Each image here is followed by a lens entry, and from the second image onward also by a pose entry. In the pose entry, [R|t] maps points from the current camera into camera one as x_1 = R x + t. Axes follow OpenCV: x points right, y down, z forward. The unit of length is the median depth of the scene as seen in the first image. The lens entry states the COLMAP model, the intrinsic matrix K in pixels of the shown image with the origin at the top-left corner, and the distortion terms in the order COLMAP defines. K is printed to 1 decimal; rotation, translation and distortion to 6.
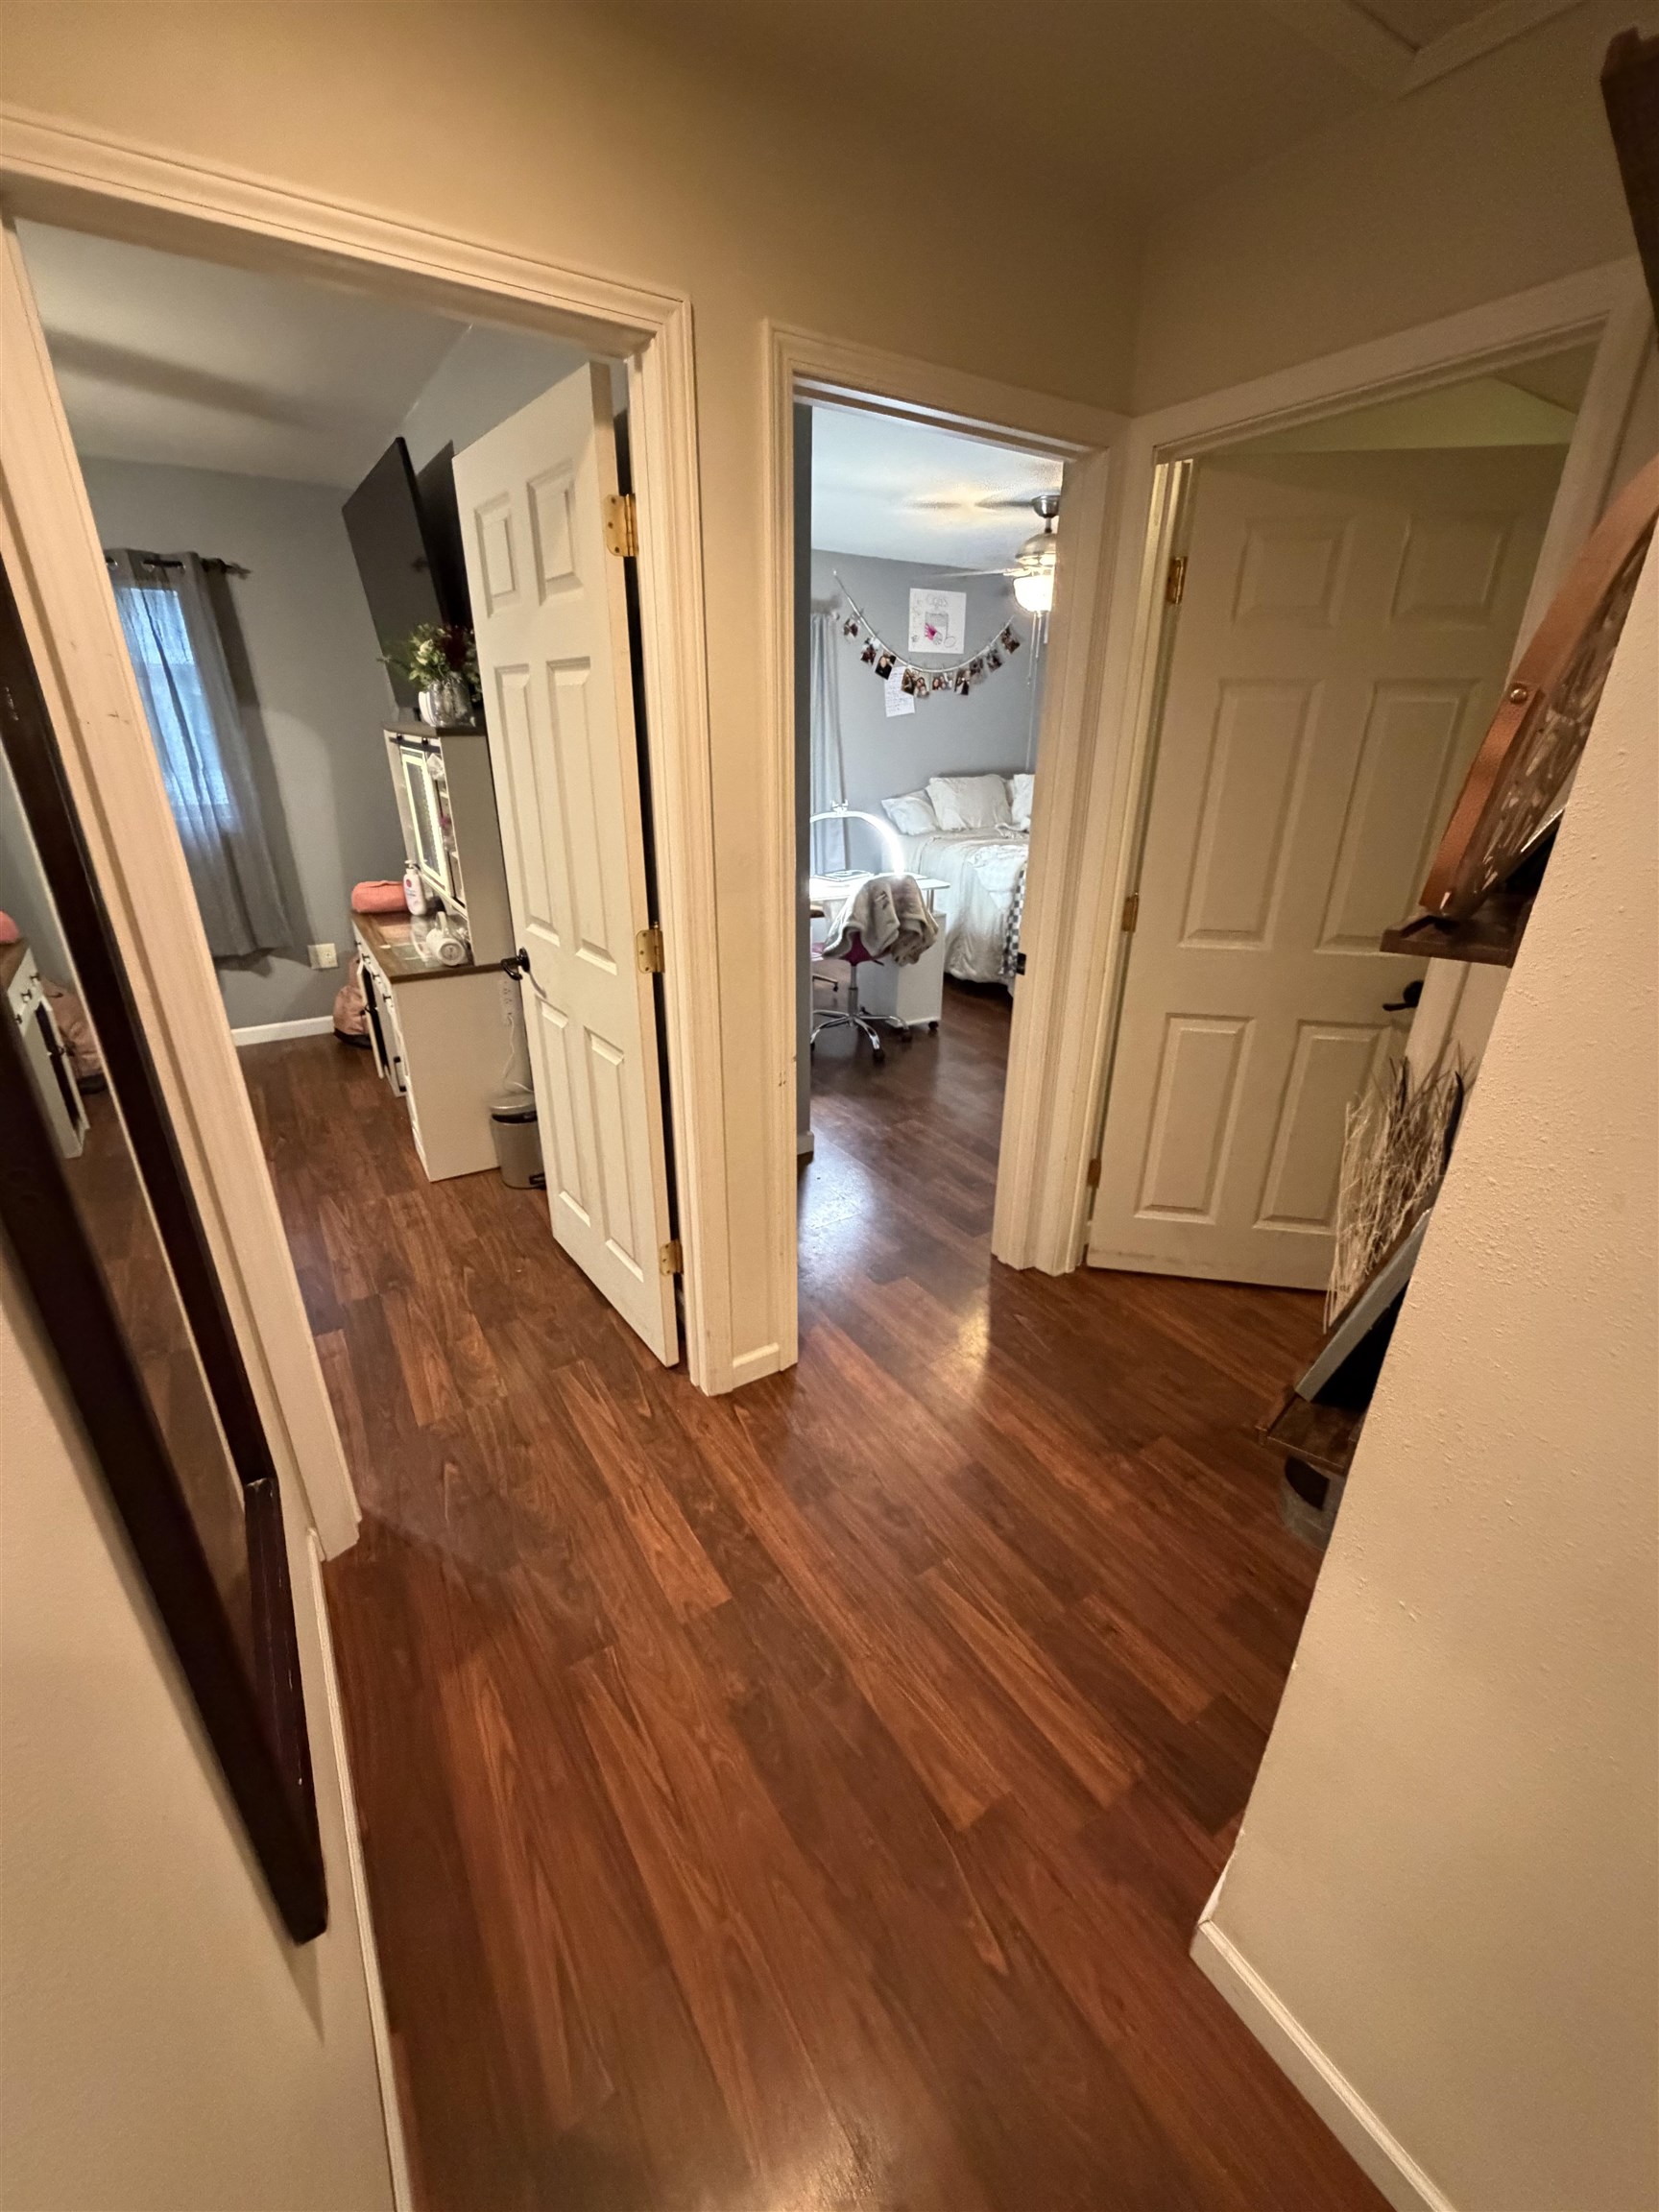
lens RADIAL K [[881.9, 0, 833.1], [0, 881.9, 1101.3], [0, 0, 1]] dist [-0.001131, 0.000257]
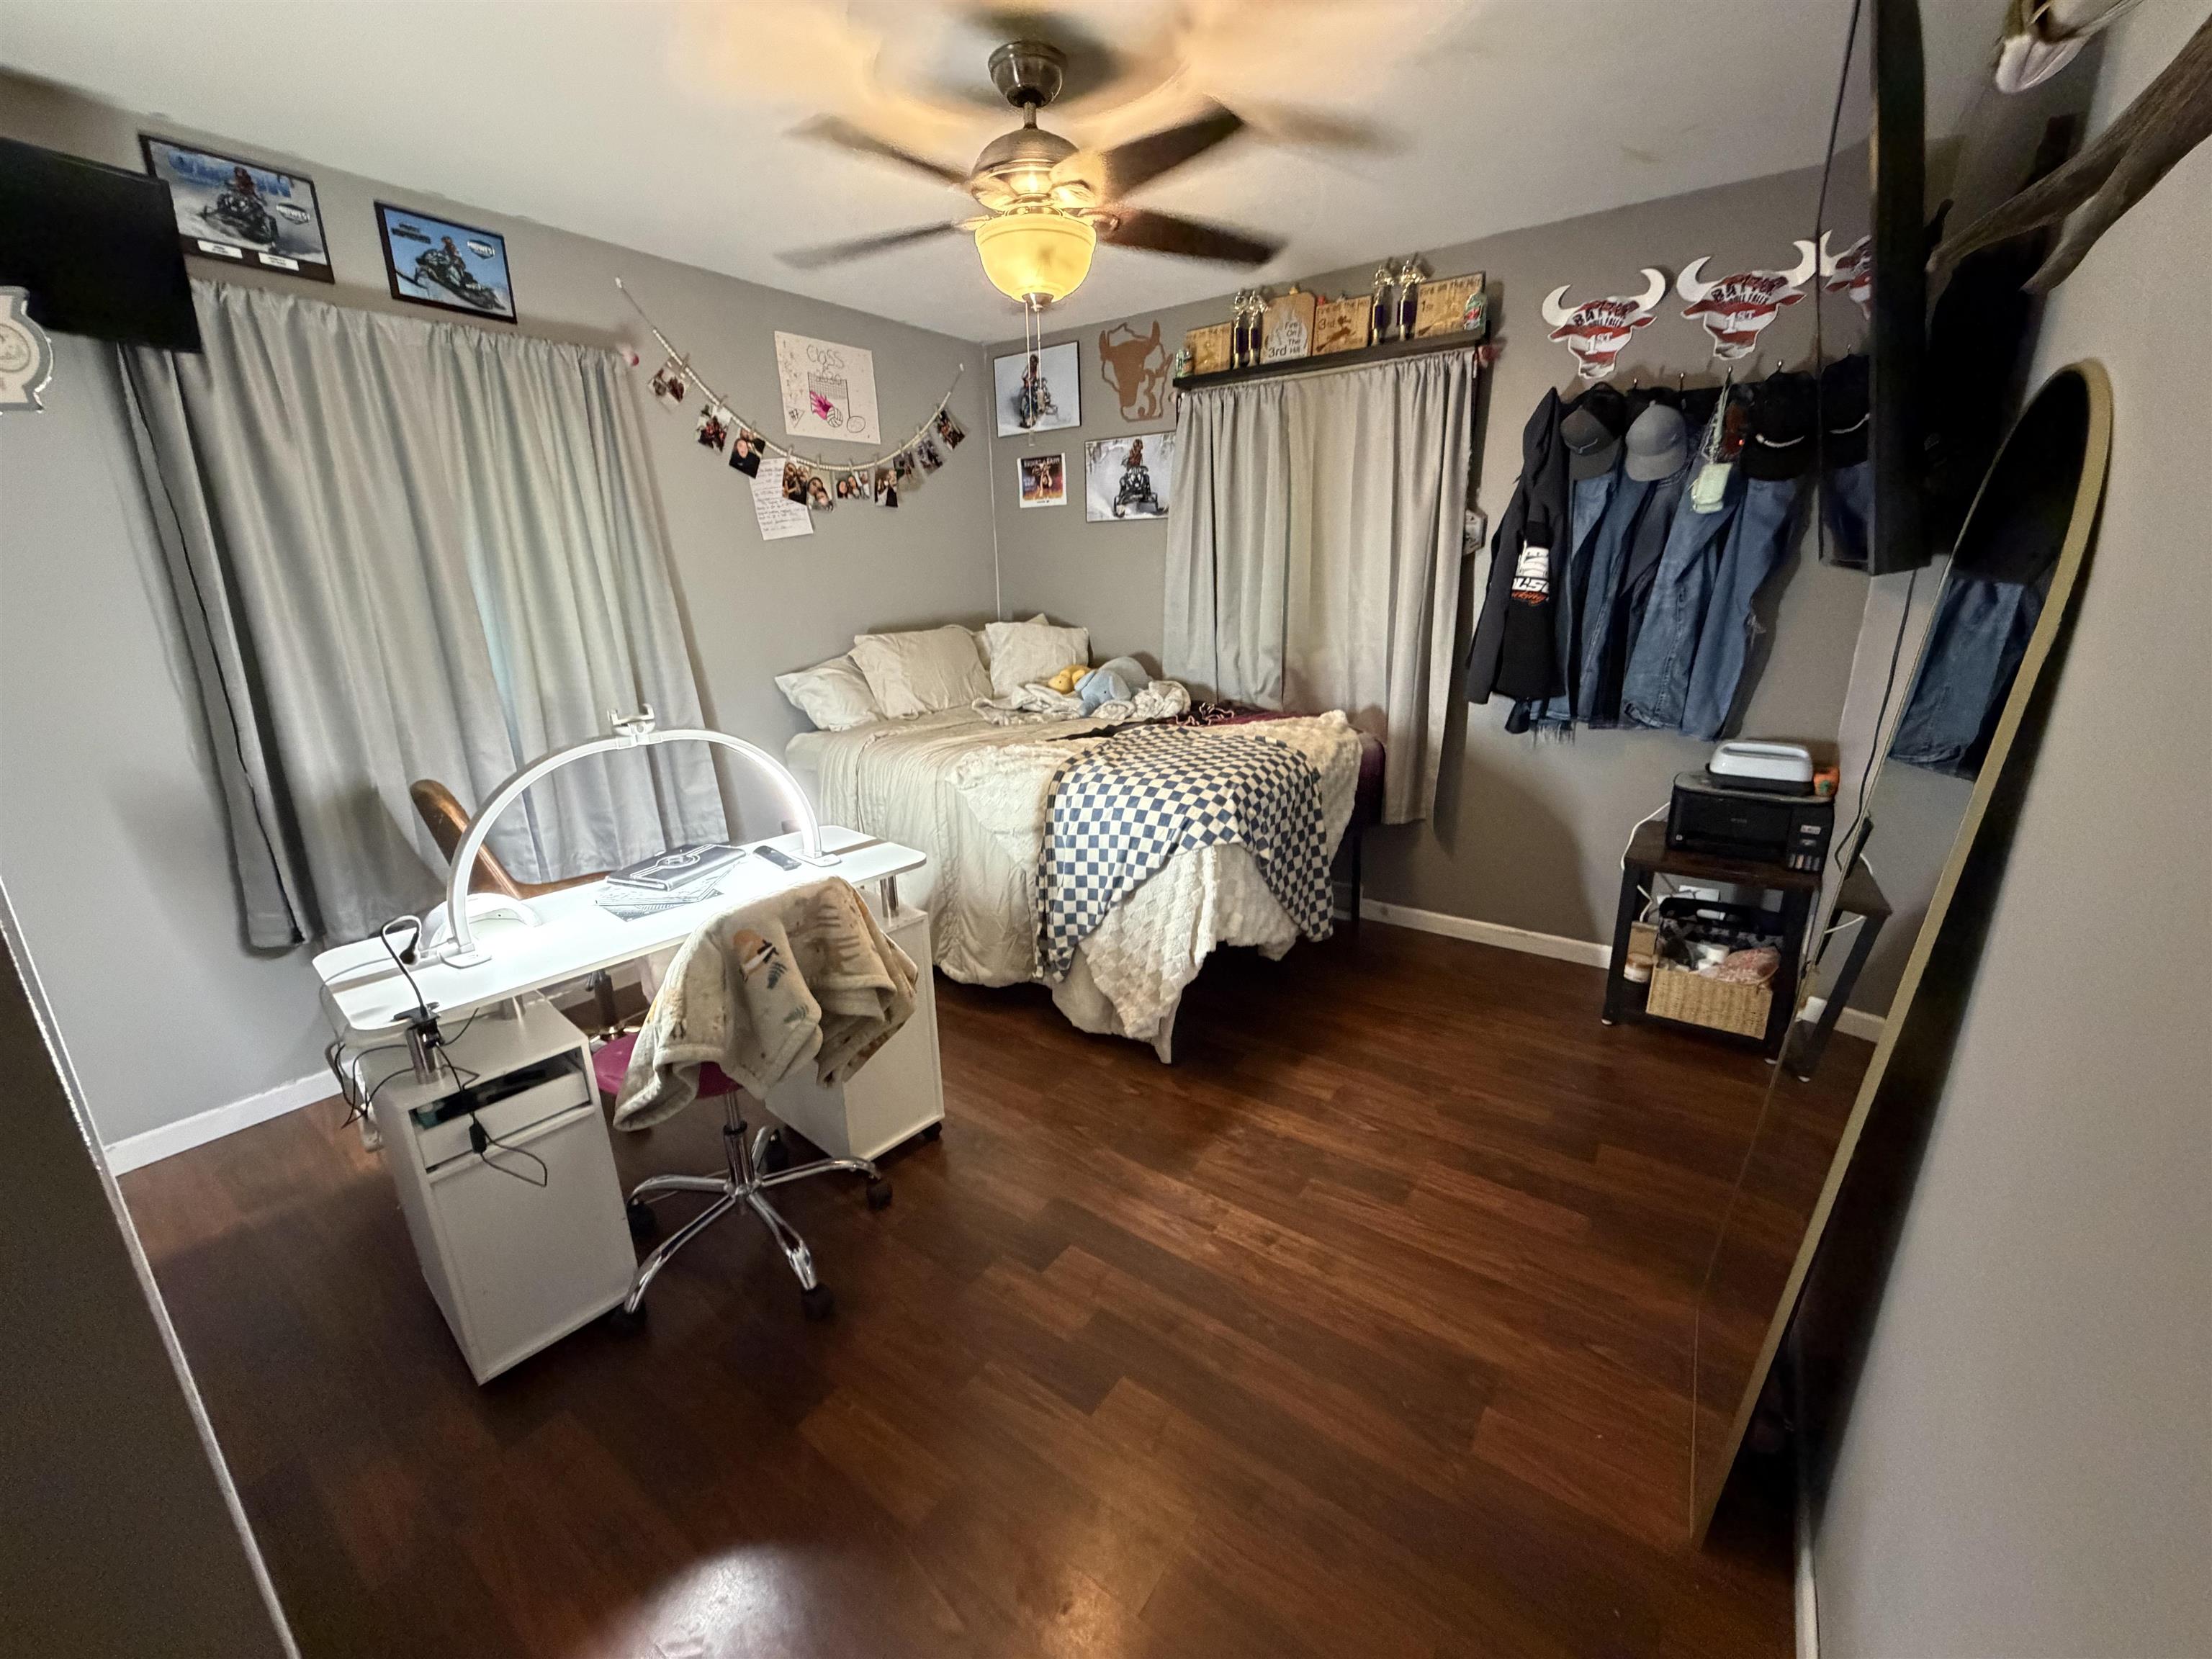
lens RADIAL K [[881.9, 0, 1100.3], [0, 881.9, 832.4], [0, 0, 1]] dist [-0.001131, 0.000257]
pose [[0.933675, -0.128663, 0.334210, 0.050964], [0.167790, 0.981628, -0.090847, -0.160826], [-0.316381, 0.140899, 0.938110, 0.422956]]
